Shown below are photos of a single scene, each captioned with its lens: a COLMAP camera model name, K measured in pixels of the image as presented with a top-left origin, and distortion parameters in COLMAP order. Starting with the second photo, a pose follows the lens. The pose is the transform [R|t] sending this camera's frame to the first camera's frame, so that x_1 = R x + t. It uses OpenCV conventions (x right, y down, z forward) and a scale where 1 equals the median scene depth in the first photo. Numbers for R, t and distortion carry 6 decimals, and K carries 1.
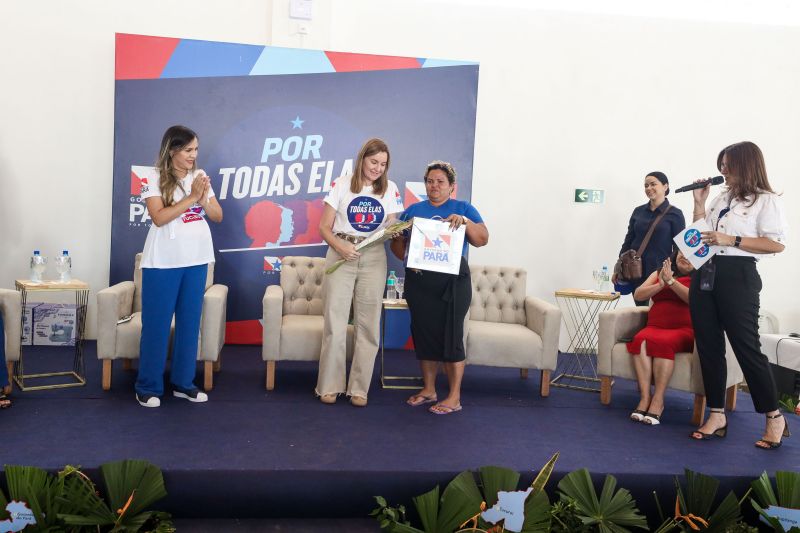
lens RADIAL K [[761.8, 0, 400.0], [0, 761.8, 266.5], [0, 0, 1]] dist [0.029177, 0.027466]
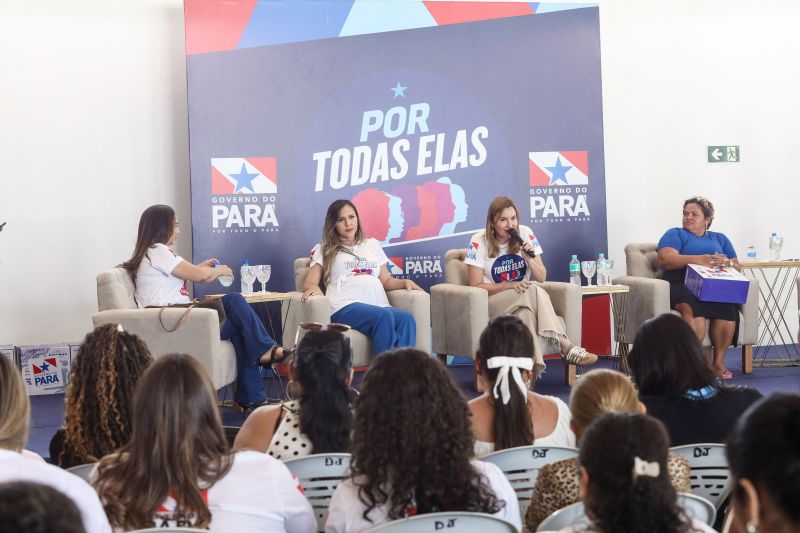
lens RADIAL K [[1753.1, 0, 400.0], [0, 1753.1, 266.5], [0, 0, 1]] dist [-0.261873, -0.119396]
pose [[0.974374, -0.086518, 0.207627, -0.535872], [0.092712, 0.995487, -0.020268, 0.035586], [-0.204937, 0.038998, 0.977998, -0.807653]]
